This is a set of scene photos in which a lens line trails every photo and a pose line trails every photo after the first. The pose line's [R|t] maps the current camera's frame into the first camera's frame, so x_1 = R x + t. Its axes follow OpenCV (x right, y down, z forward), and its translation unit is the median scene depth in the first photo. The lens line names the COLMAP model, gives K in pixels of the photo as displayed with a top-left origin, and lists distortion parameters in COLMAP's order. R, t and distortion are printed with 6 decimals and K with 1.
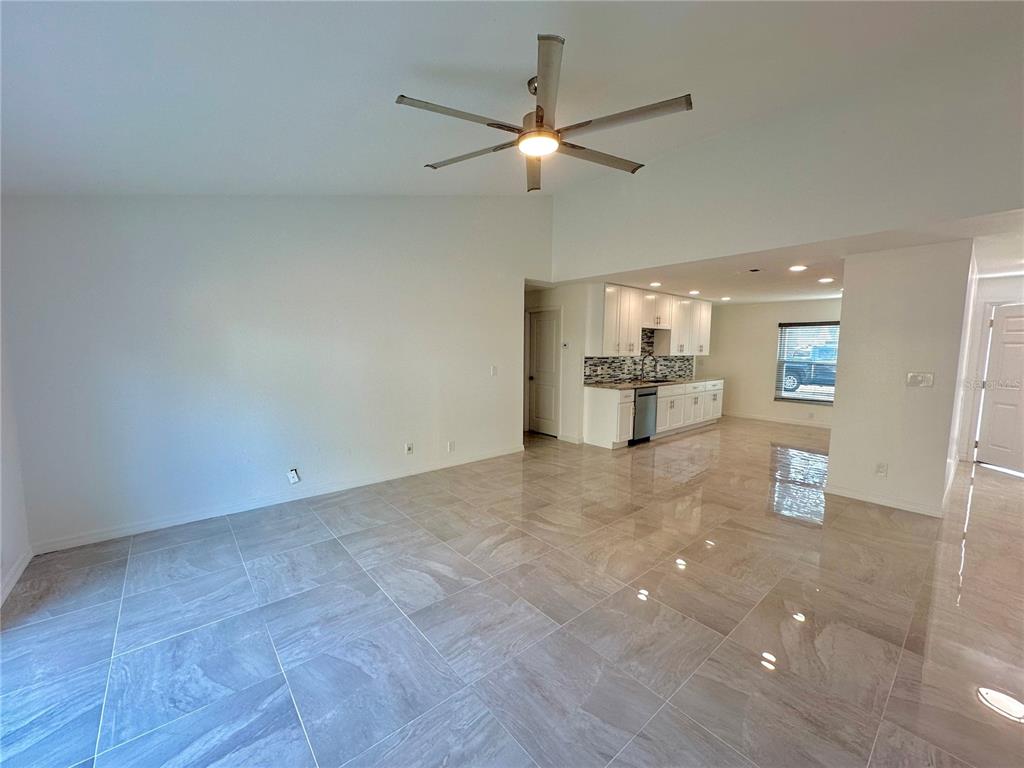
lens RADIAL K [[407.0, 0, 517.9], [0, 407.0, 383.9], [0, 0, 1]] dist [-0.000098, -0.000451]
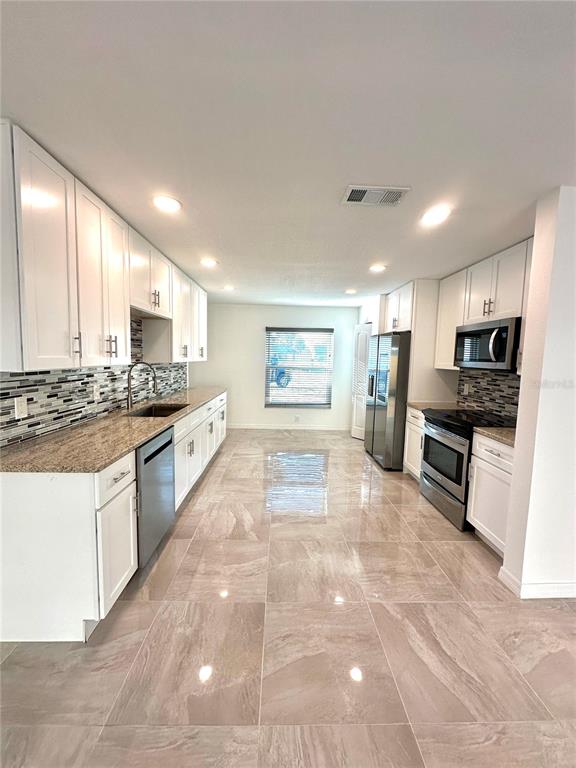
lens RADIAL K [[304.2, 0, 288.4], [0, 304.2, 380.7], [0, 0, 1]] dist [-0.000431, -0.000220]
pose [[0.635304, -0.056617, 0.770184, 0.139727], [0.054876, 0.998098, 0.028106, -0.049408], [-0.770310, 0.024409, 0.637202, 0.620174]]
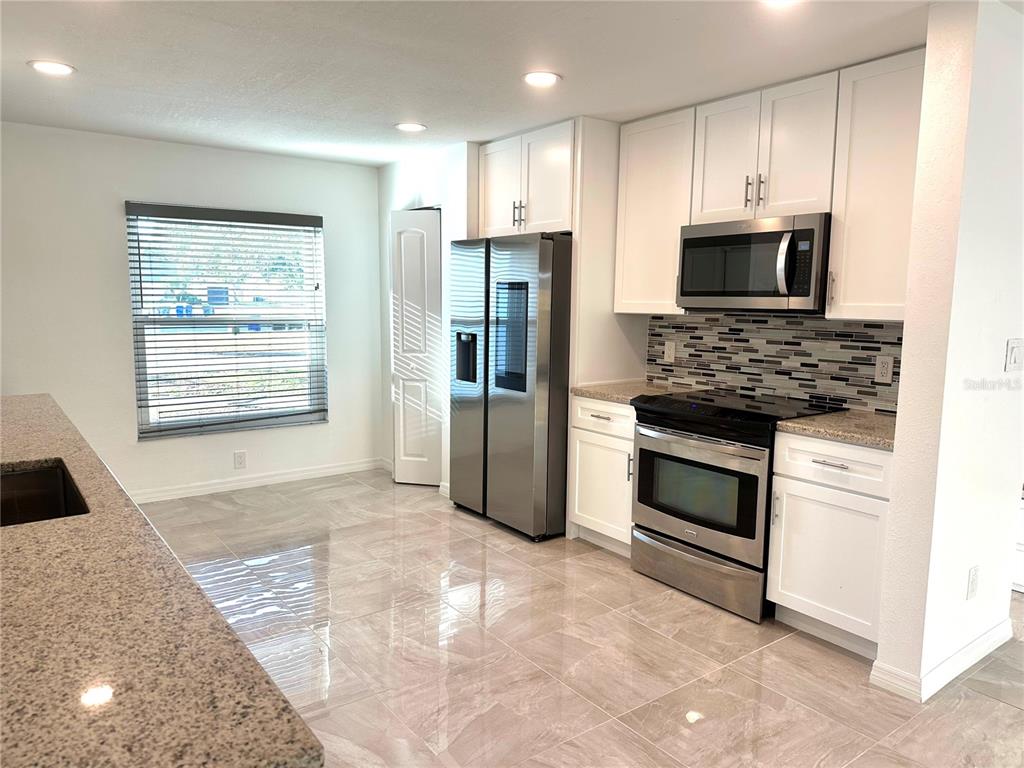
lens RADIAL K [[707.7, 0, 512.0], [0, 707.7, 384.0], [0, 0, 1]] dist [0.098941, -0.132182]
pose [[0.077508, -0.131442, 0.988289, 0.104564], [0.083504, 0.988644, 0.124940, -0.065317], [-0.993489, 0.072843, 0.087603, 0.809546]]
